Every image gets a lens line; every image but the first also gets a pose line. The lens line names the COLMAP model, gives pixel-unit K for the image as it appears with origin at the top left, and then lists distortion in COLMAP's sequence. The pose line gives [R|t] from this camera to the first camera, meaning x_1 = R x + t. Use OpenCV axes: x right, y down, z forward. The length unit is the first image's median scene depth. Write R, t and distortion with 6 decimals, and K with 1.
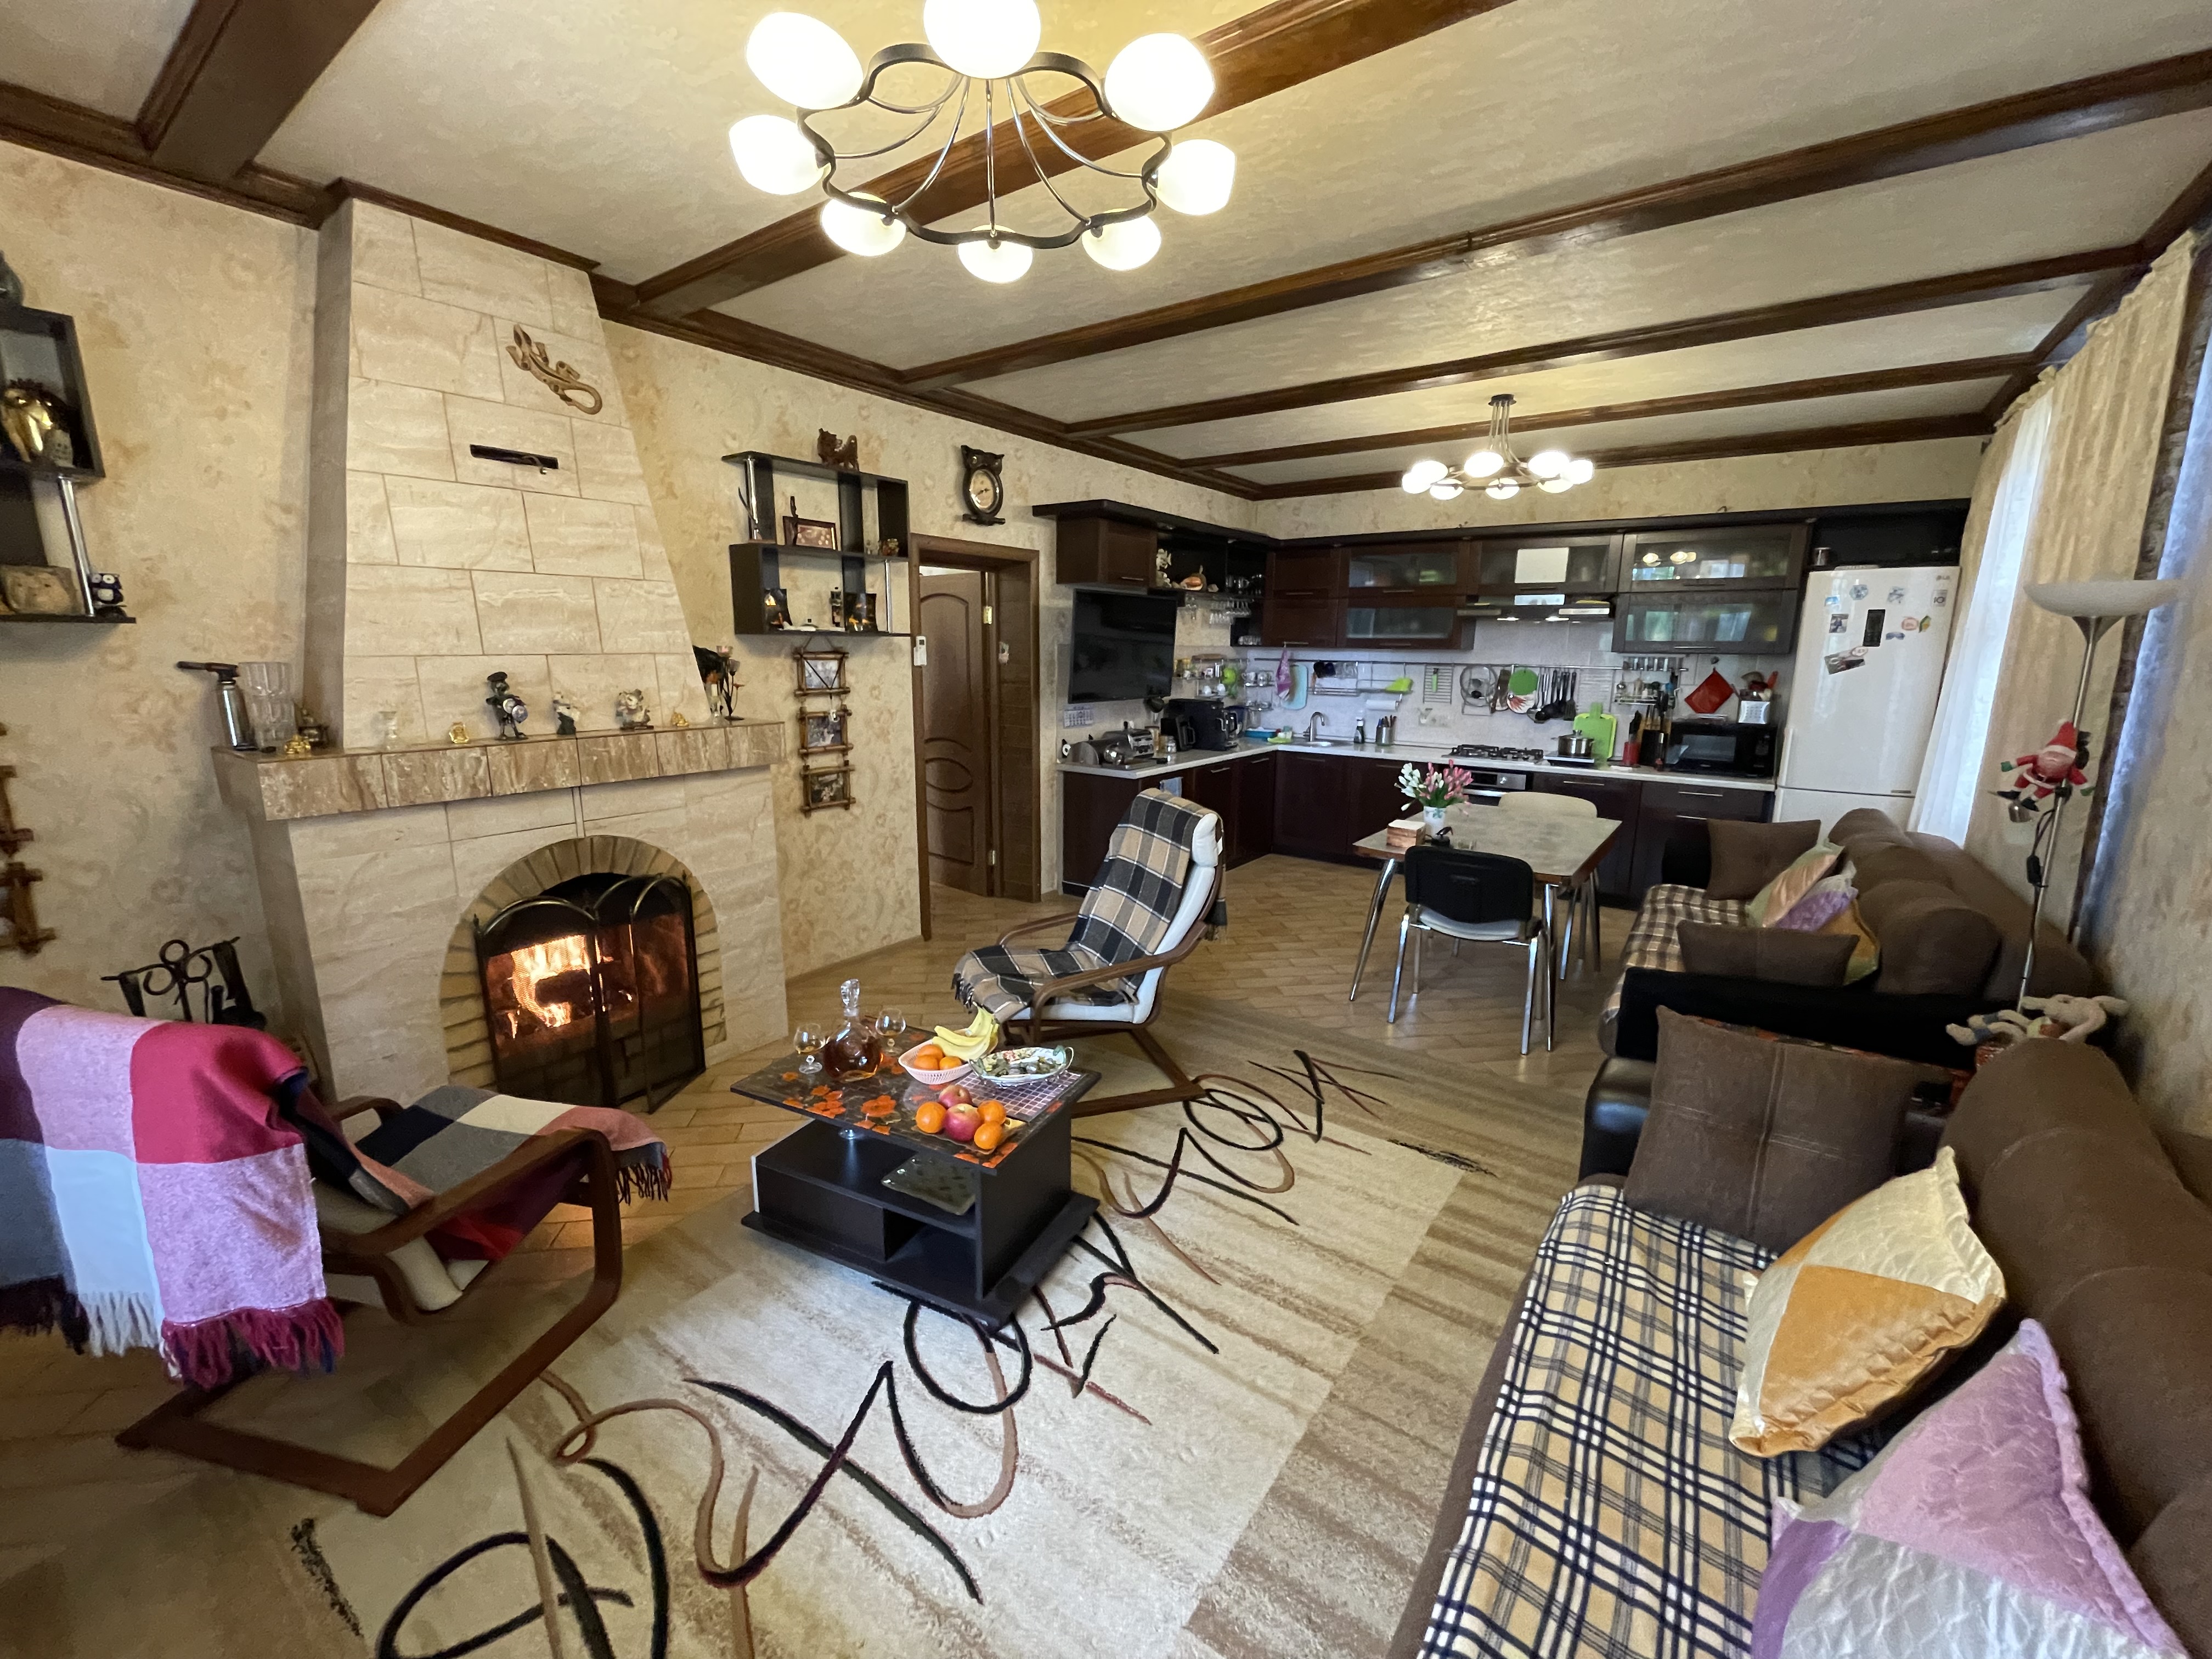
lens RADIAL K [[898.2, 0, 1104.7], [0, 898.2, 821.1], [0, 0, 1]] dist [-0.003128, 0.000031]
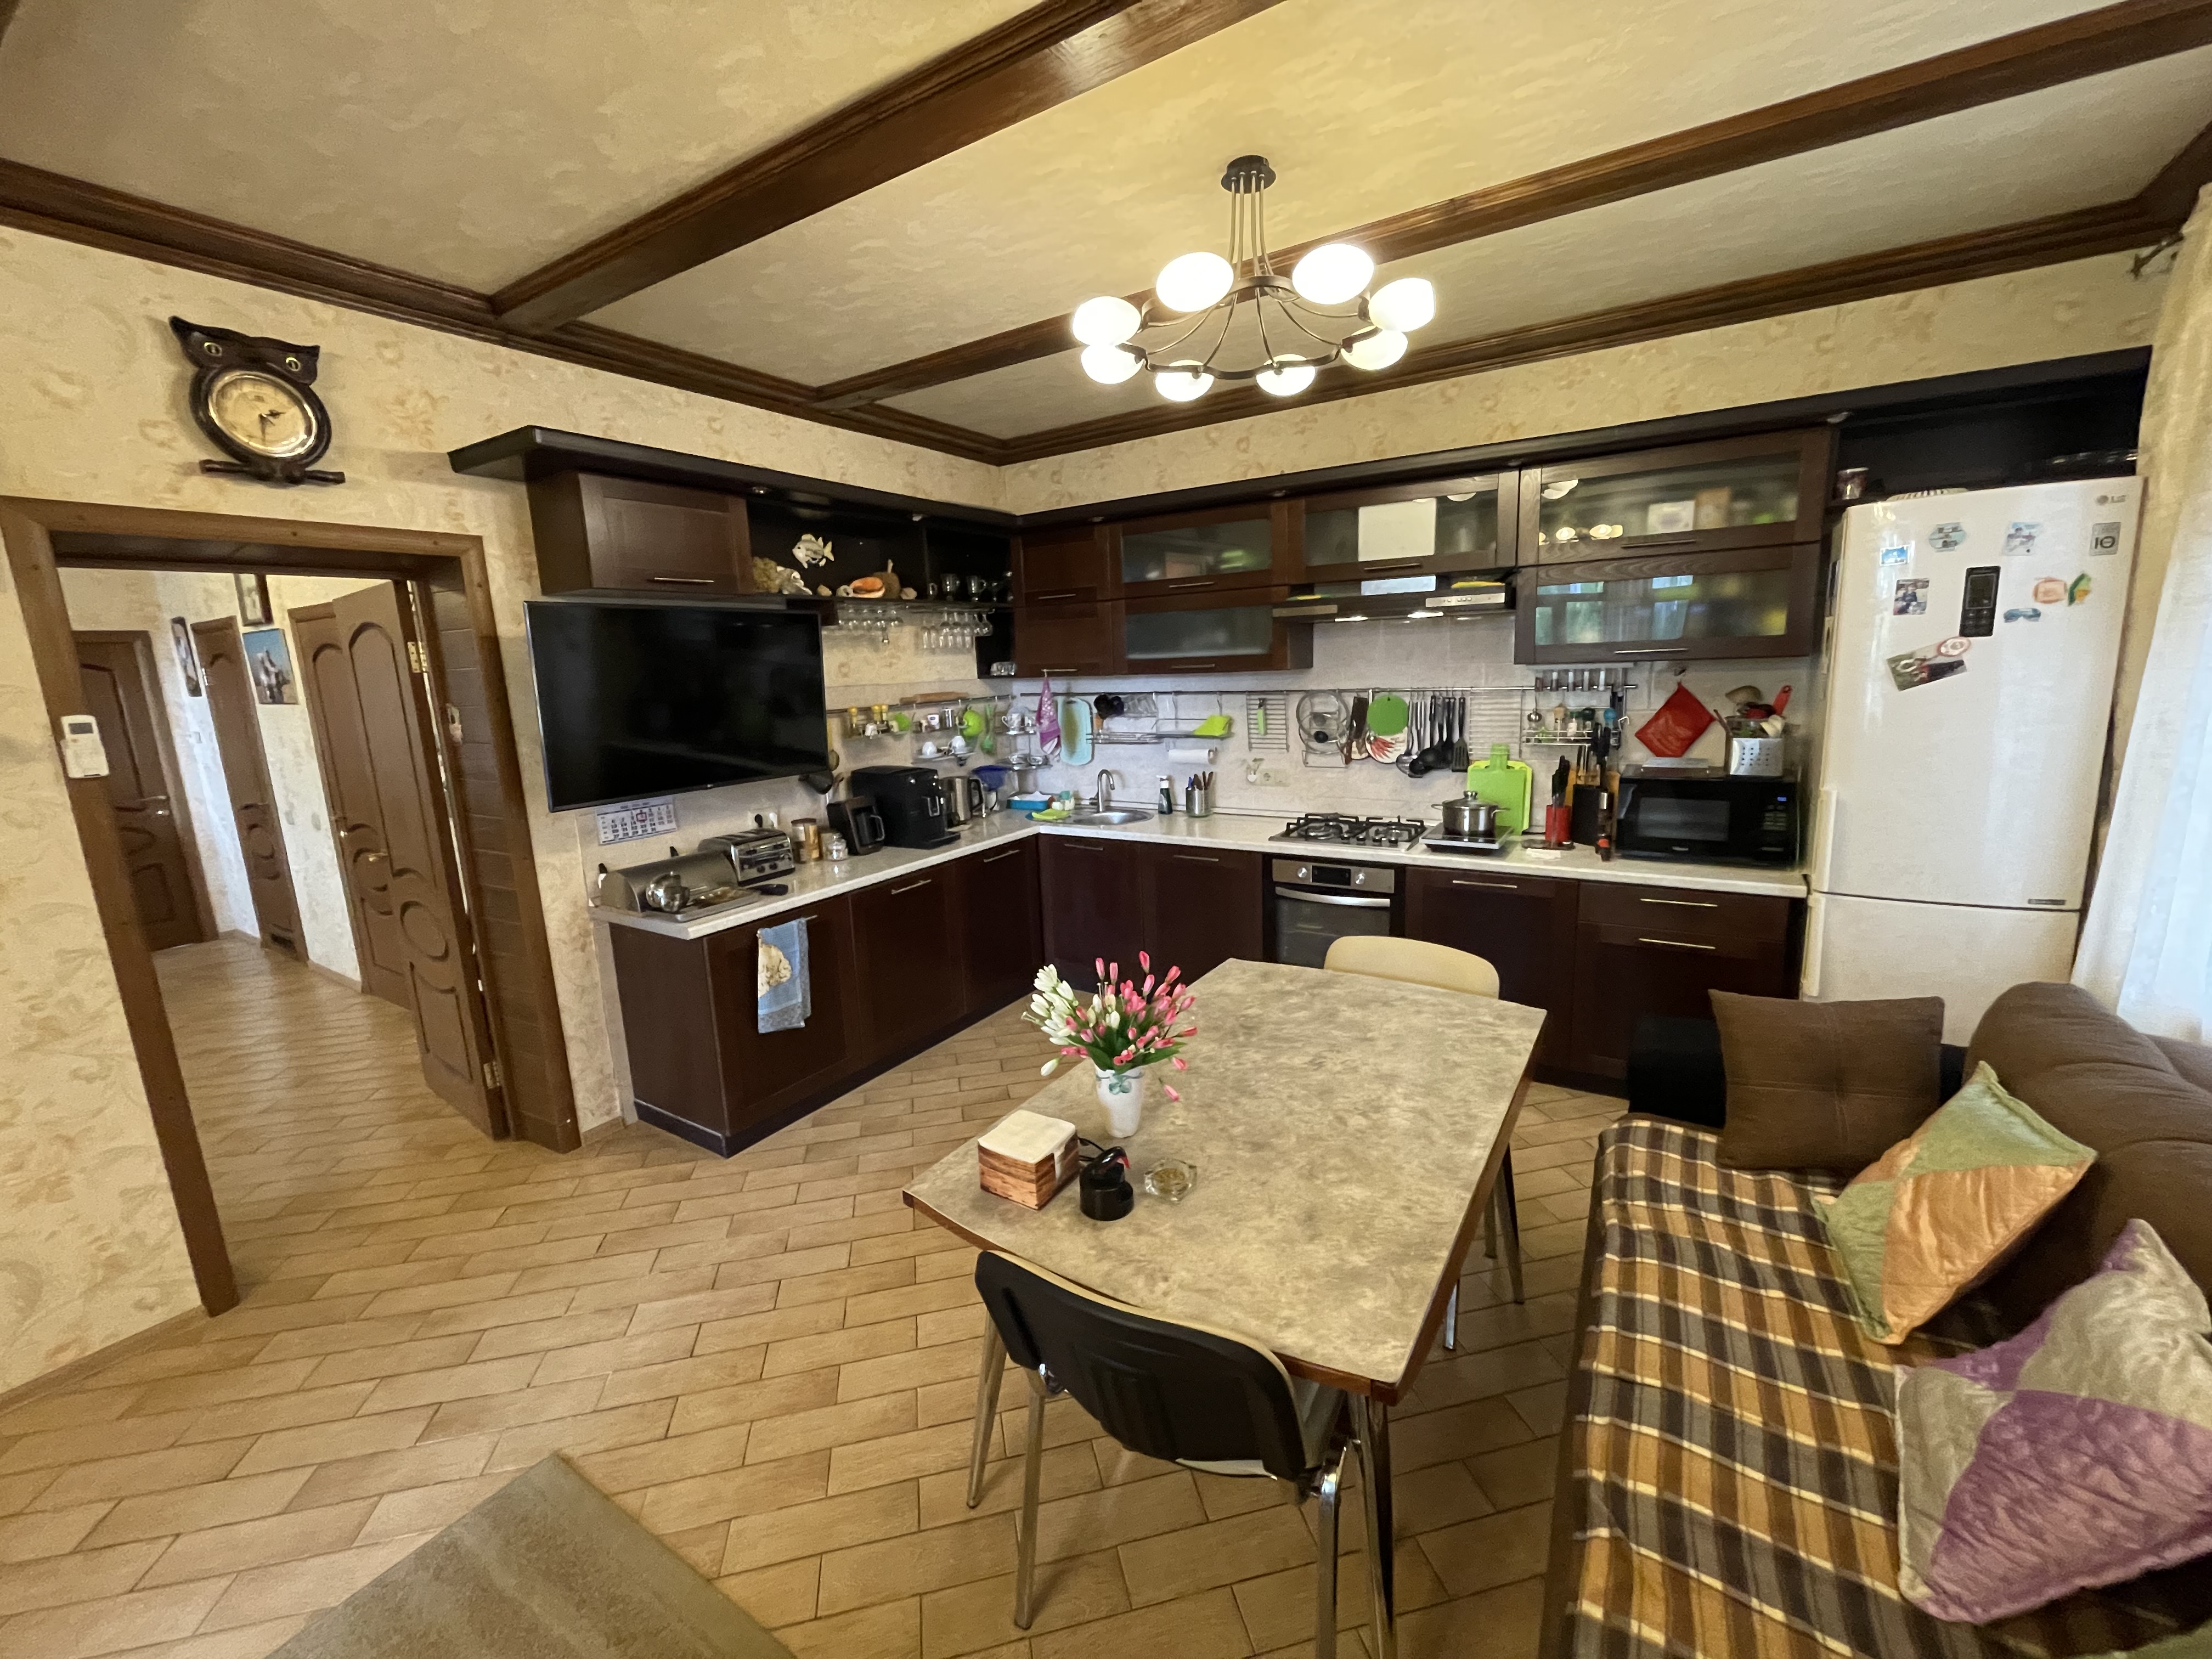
lens RADIAL K [[898.2, 0, 1106.3], [0, 898.2, 821.1], [0, 0, 1]] dist [-0.003128, 0.000031]
pose [[0.996544, -0.060924, 0.056465, 0.241461], [0.062026, 0.997913, -0.017963, -0.086423], [-0.055253, 0.021403, 0.998243, 0.399254]]
